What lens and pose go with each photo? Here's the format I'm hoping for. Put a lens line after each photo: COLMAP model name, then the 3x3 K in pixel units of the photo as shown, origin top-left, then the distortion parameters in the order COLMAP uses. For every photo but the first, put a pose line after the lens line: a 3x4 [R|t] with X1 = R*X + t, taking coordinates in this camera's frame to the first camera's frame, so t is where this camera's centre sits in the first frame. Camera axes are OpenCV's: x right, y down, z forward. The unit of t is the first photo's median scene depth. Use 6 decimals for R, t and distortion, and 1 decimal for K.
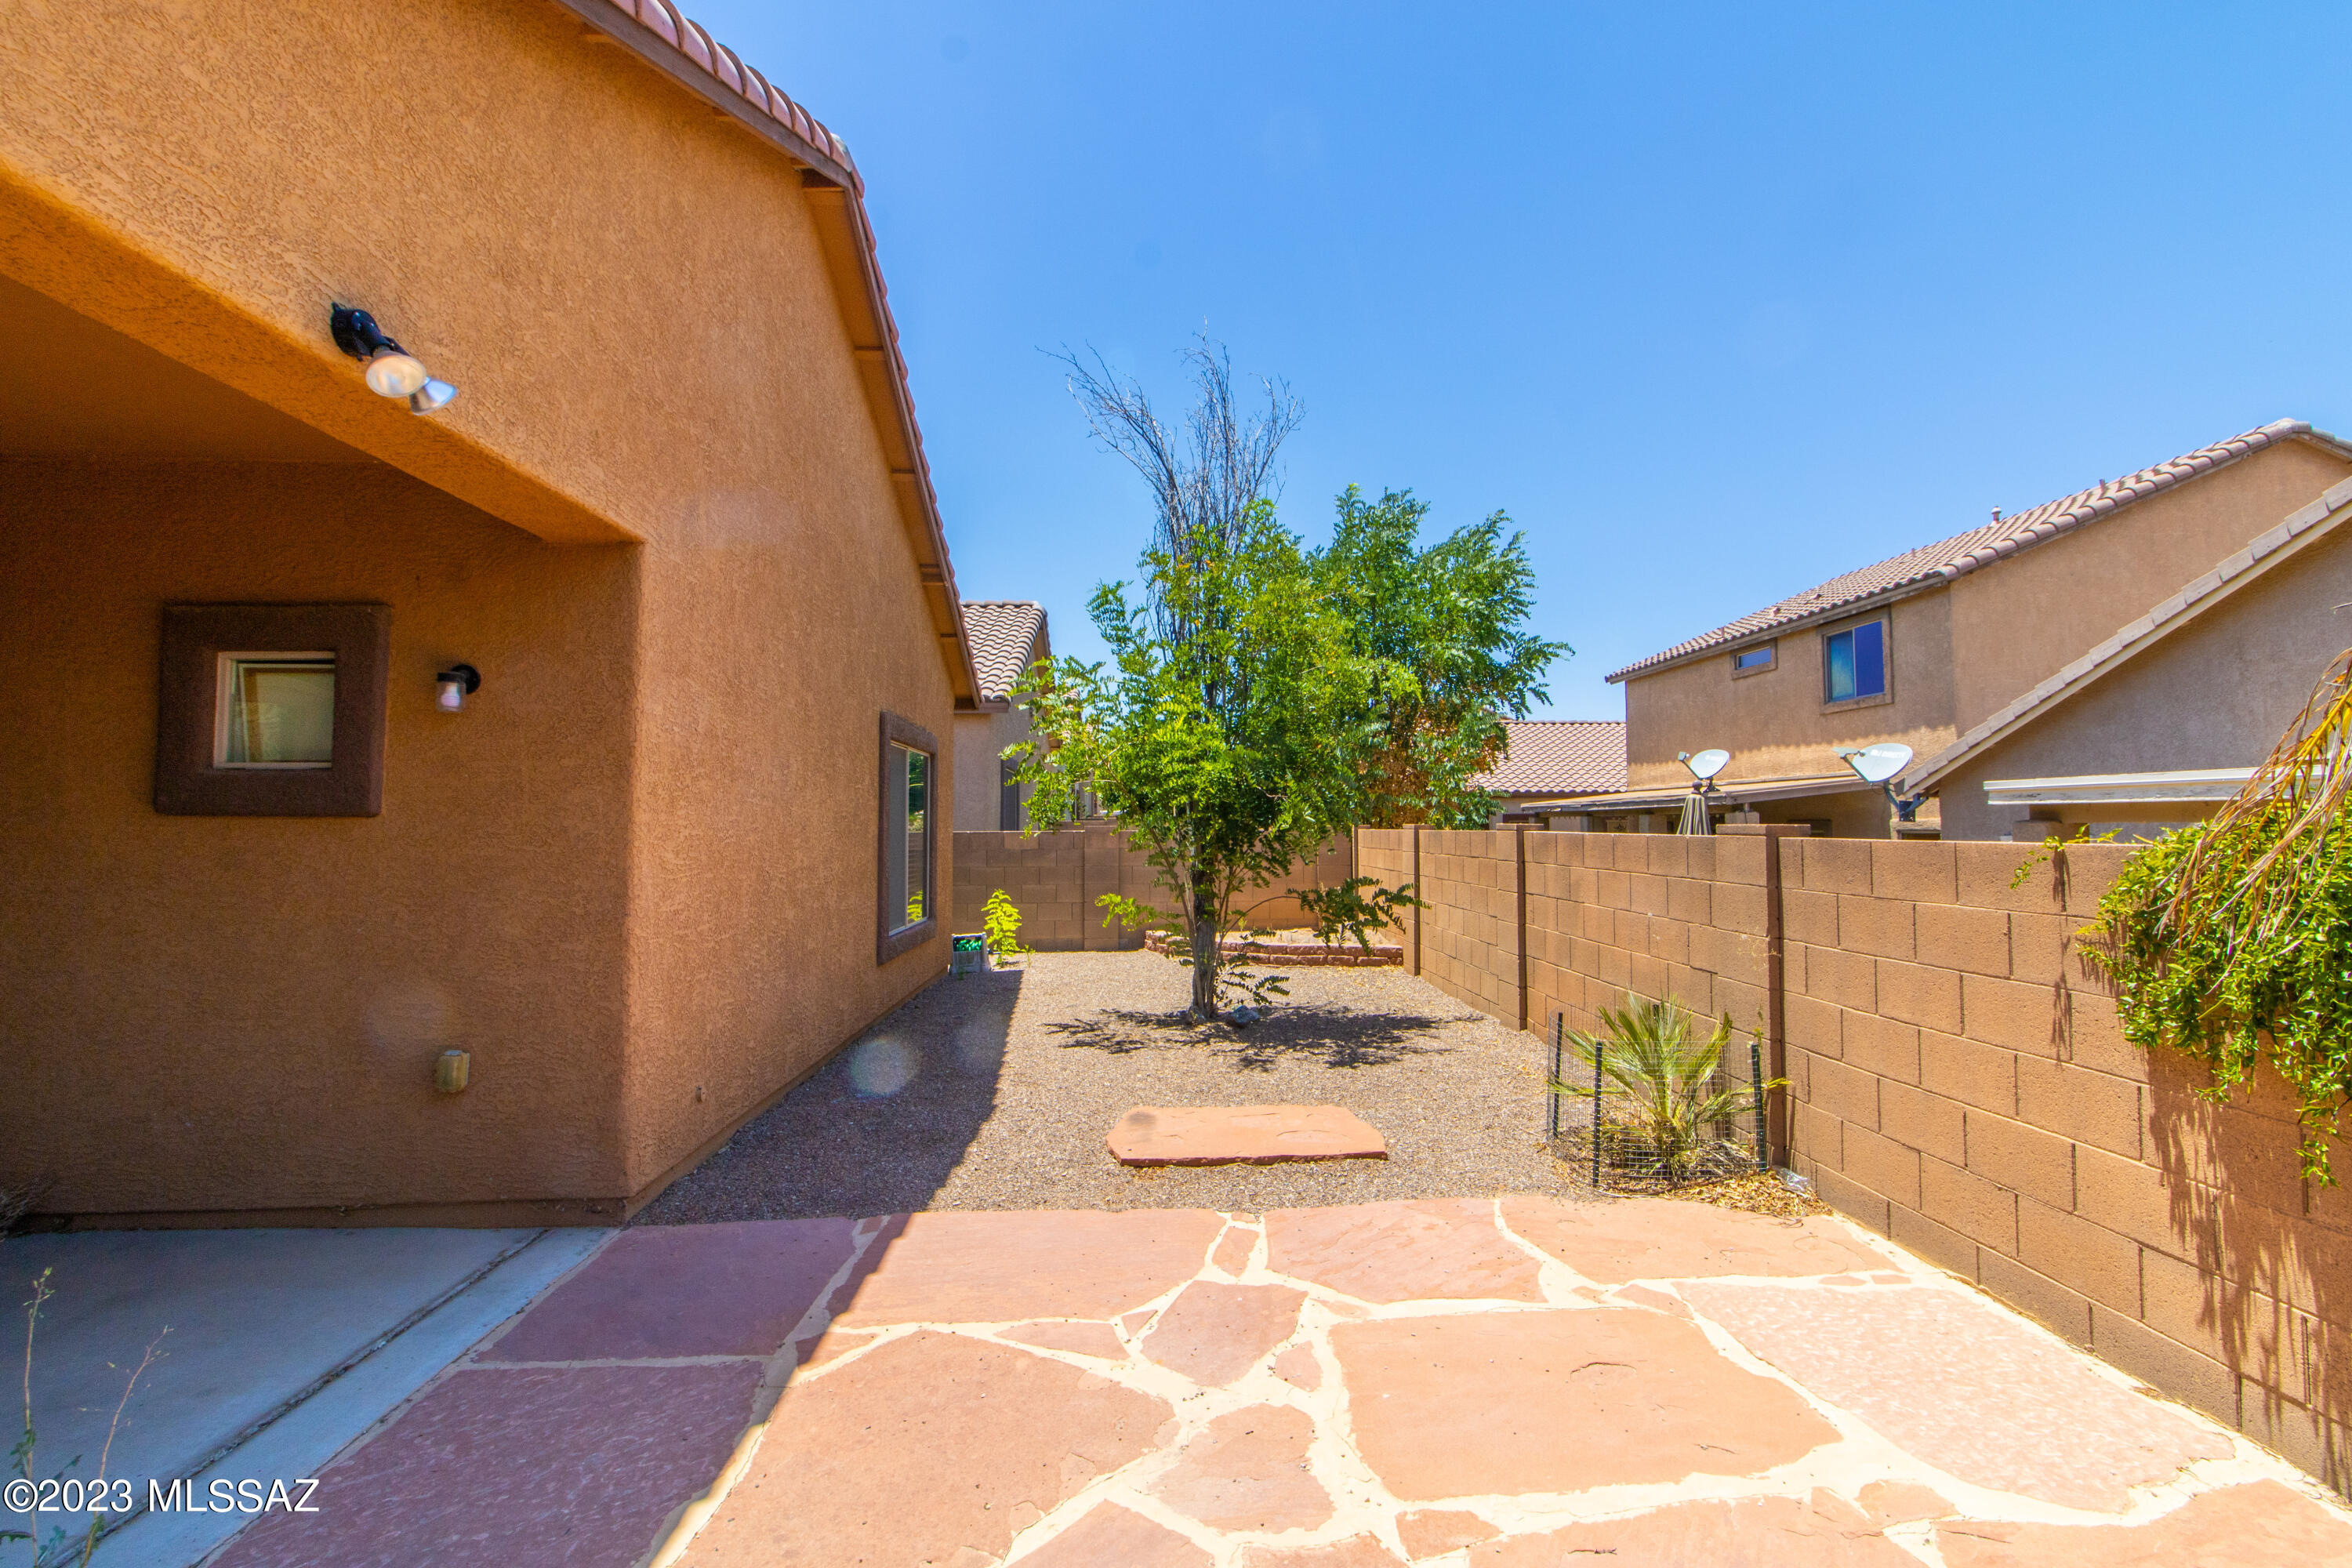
lens RADIAL K [[1115.7, 0, 1158.9], [0, 1115.7, 773.7], [0, 0, 1]] dist [-0.004391, 0.002594]
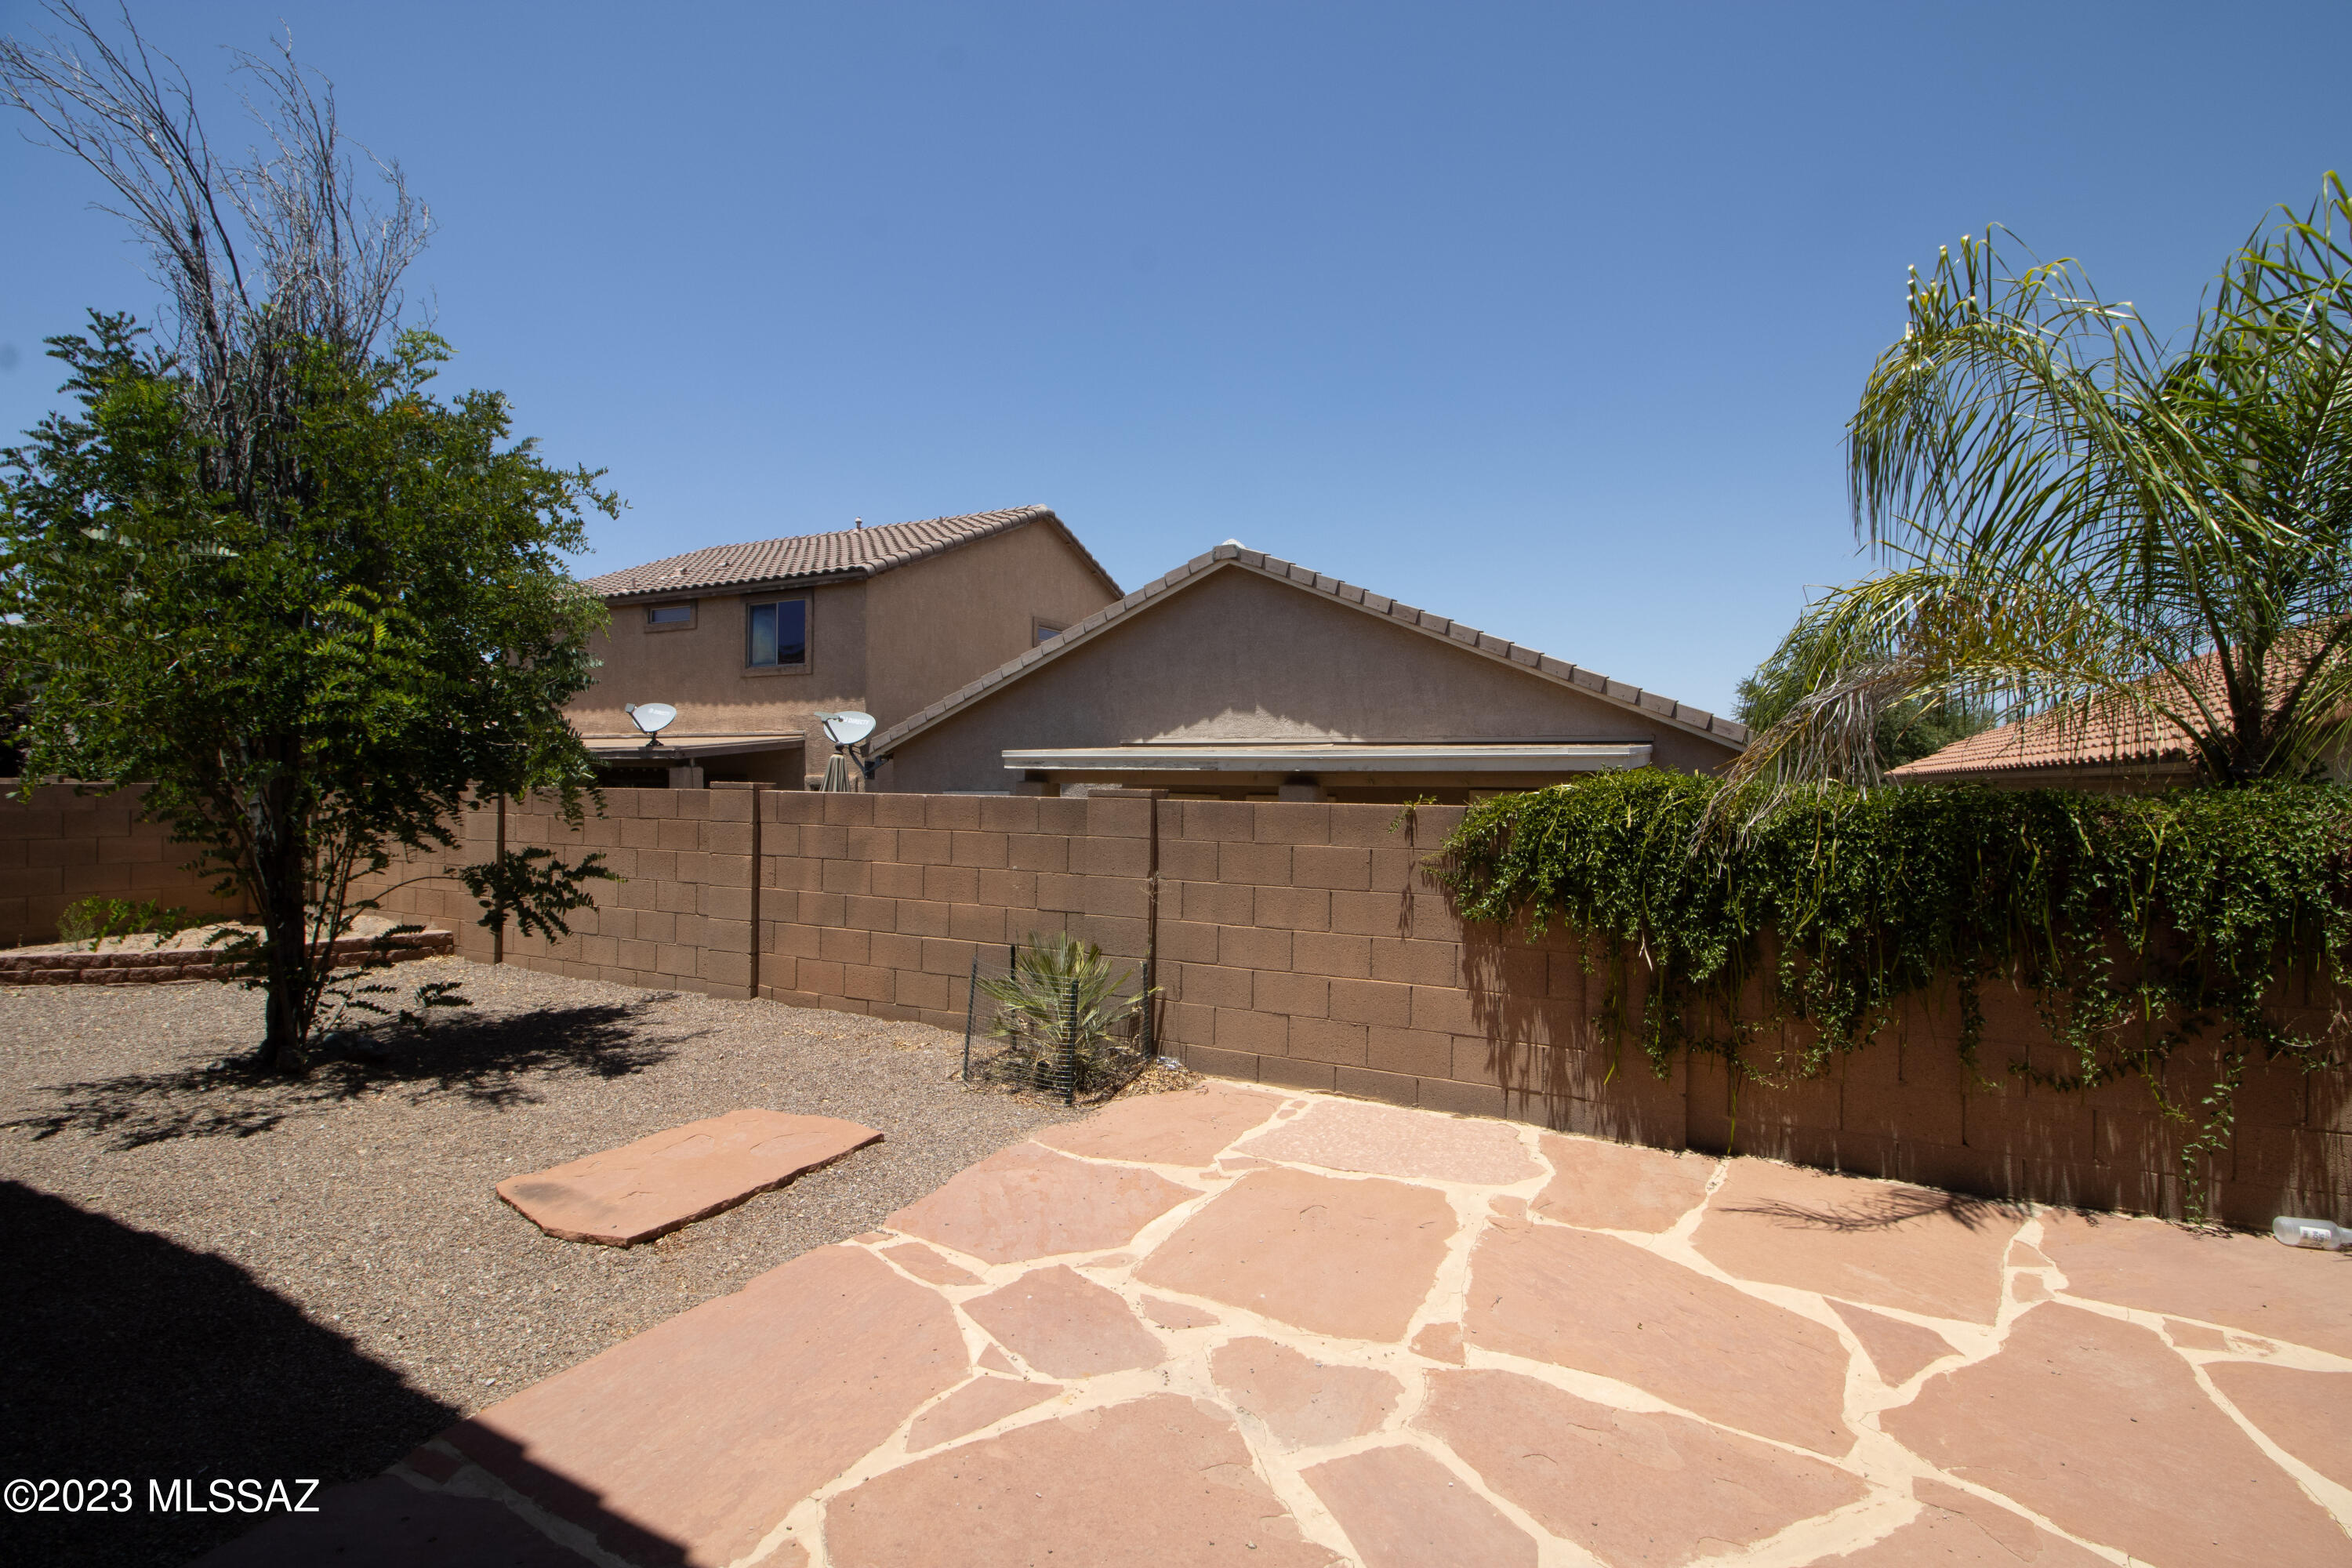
lens RADIAL K [[1115.7, 0, 1209.3], [0, 1115.7, 763.2], [0, 0, 1]] dist [-0.004391, 0.002594]
pose [[0.464480, 0.021034, 0.885334, -0.529236], [-0.052992, 0.998587, 0.004077, 0.006279], [-0.883997, -0.048809, 0.464938, 0.337991]]
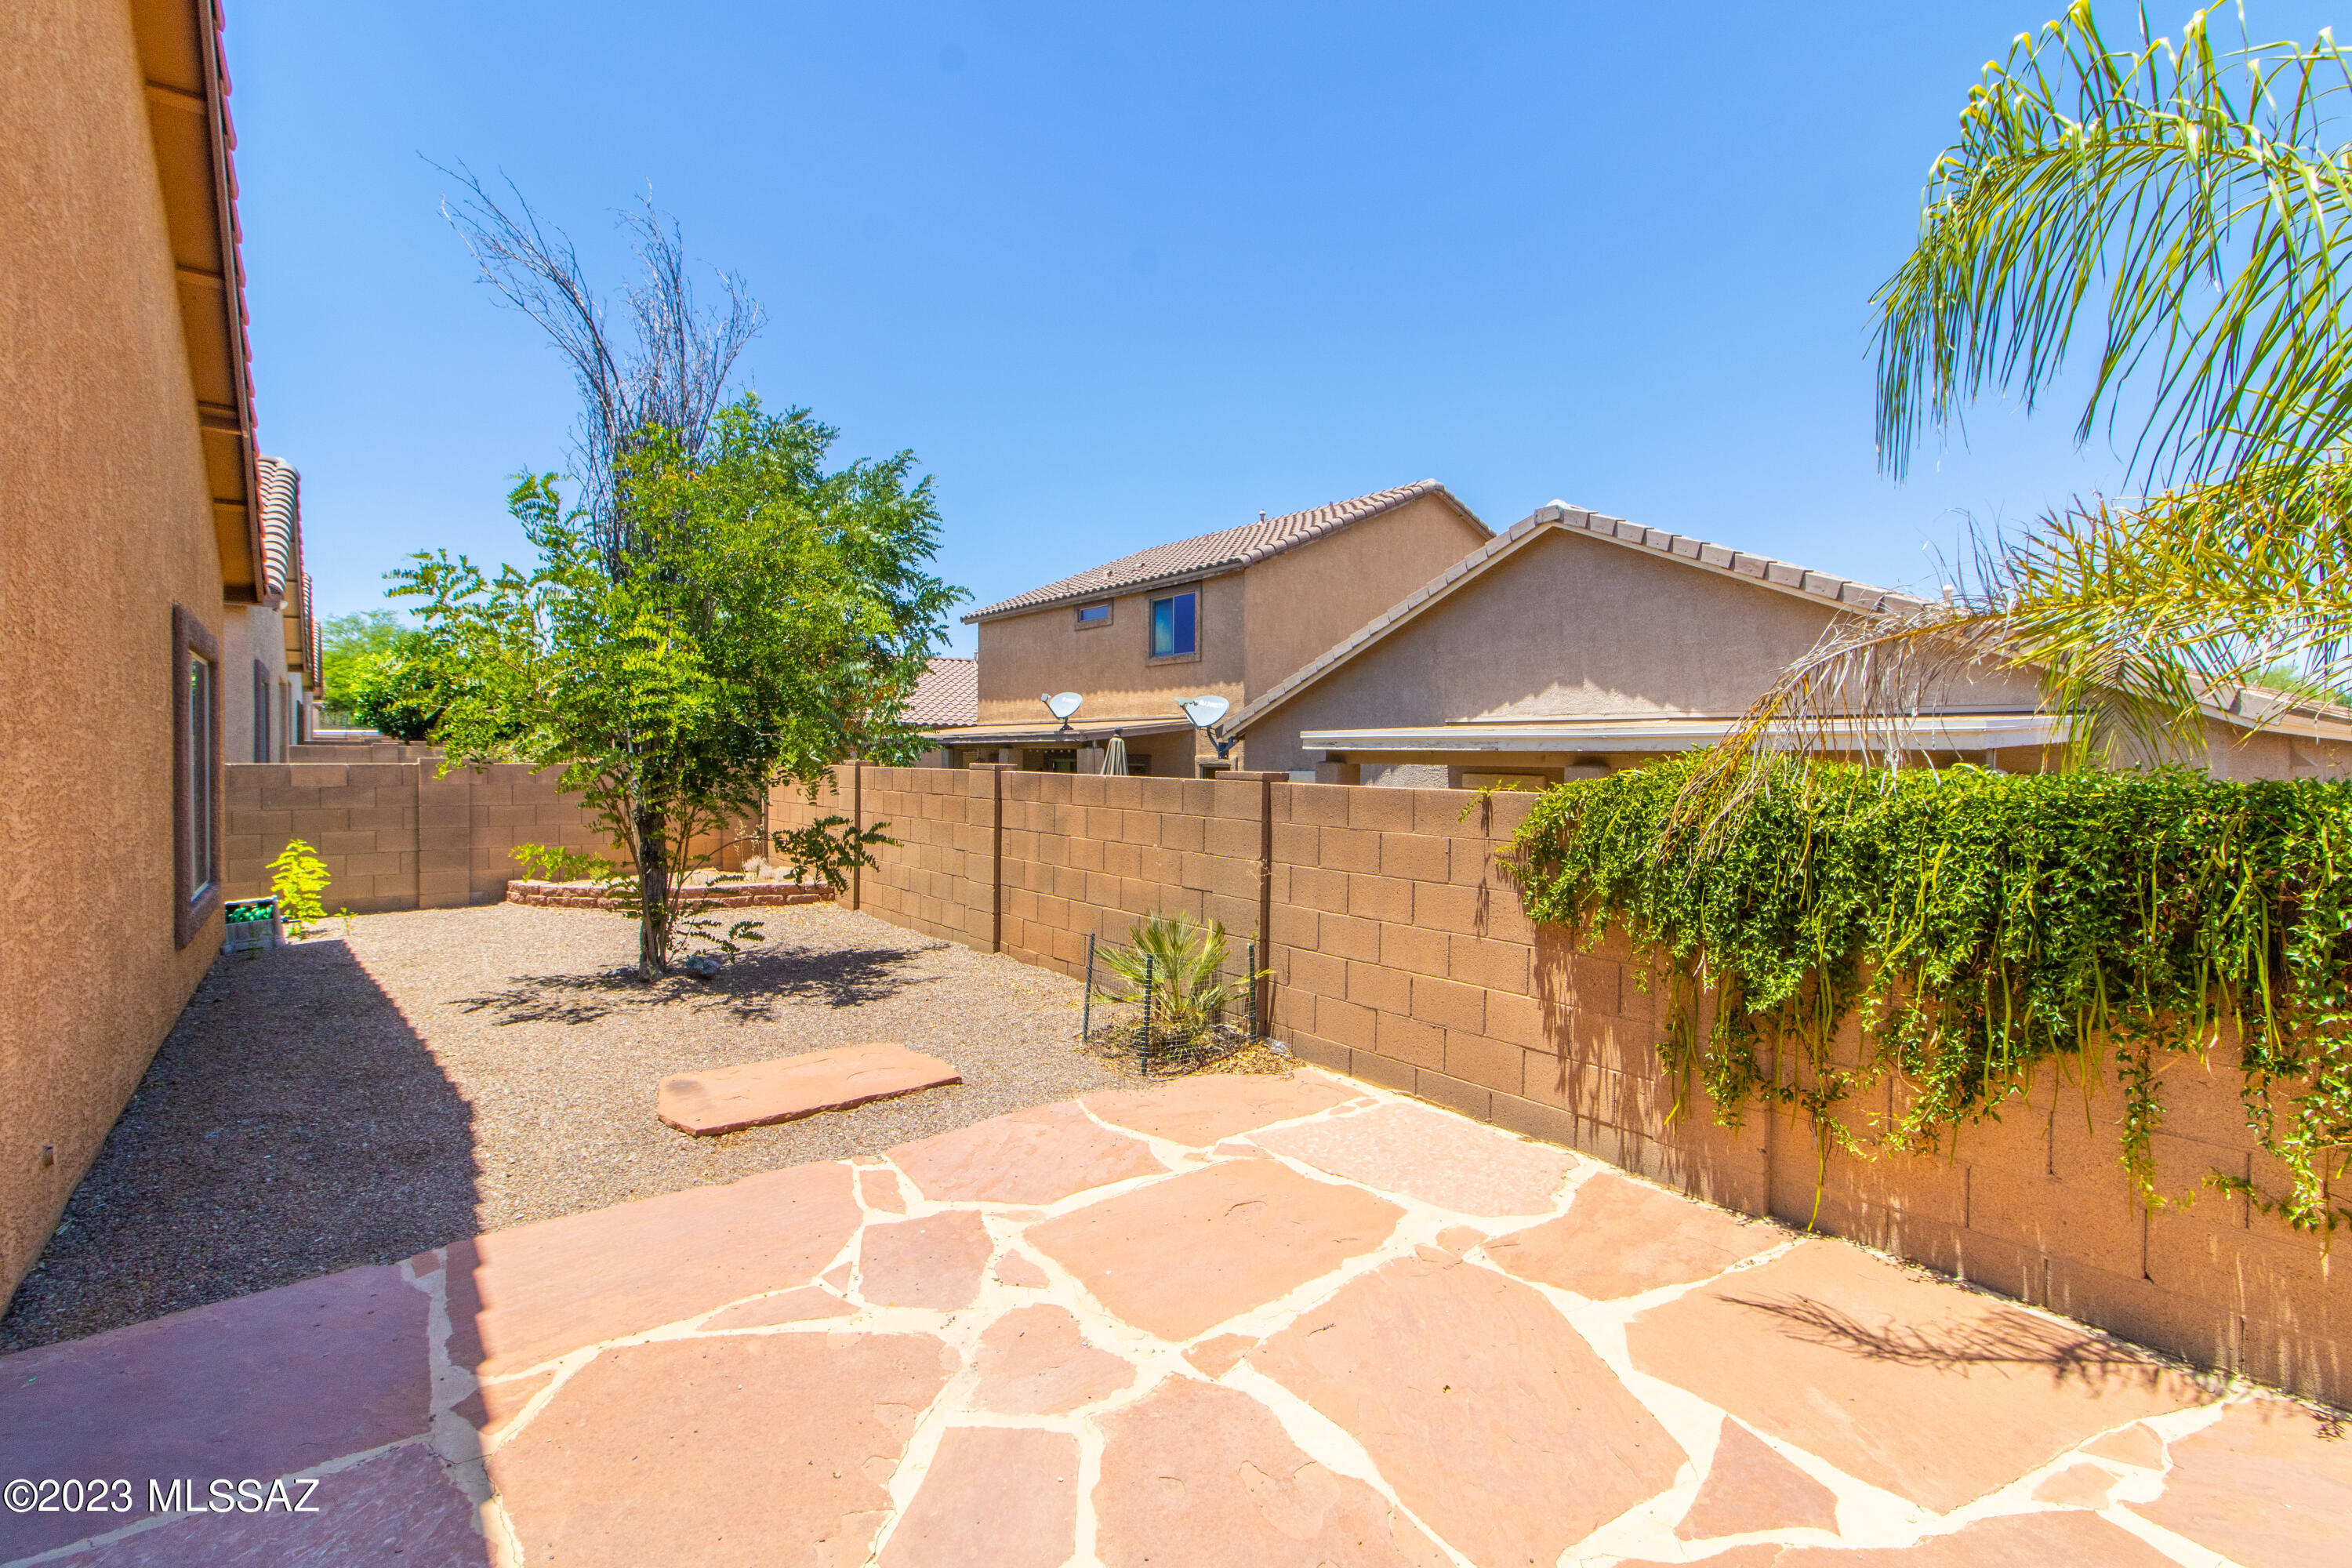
lens RADIAL K [[1115.7, 0, 1195.8], [0, 1115.7, 775.6], [0, 0, 1]] dist [-0.004391, 0.002594]
pose [[0.802759, -0.002025, 0.596300, -0.259361], [-0.038262, 0.997759, 0.054898, -0.016537], [-0.595074, -0.066885, 0.800883, 0.030262]]
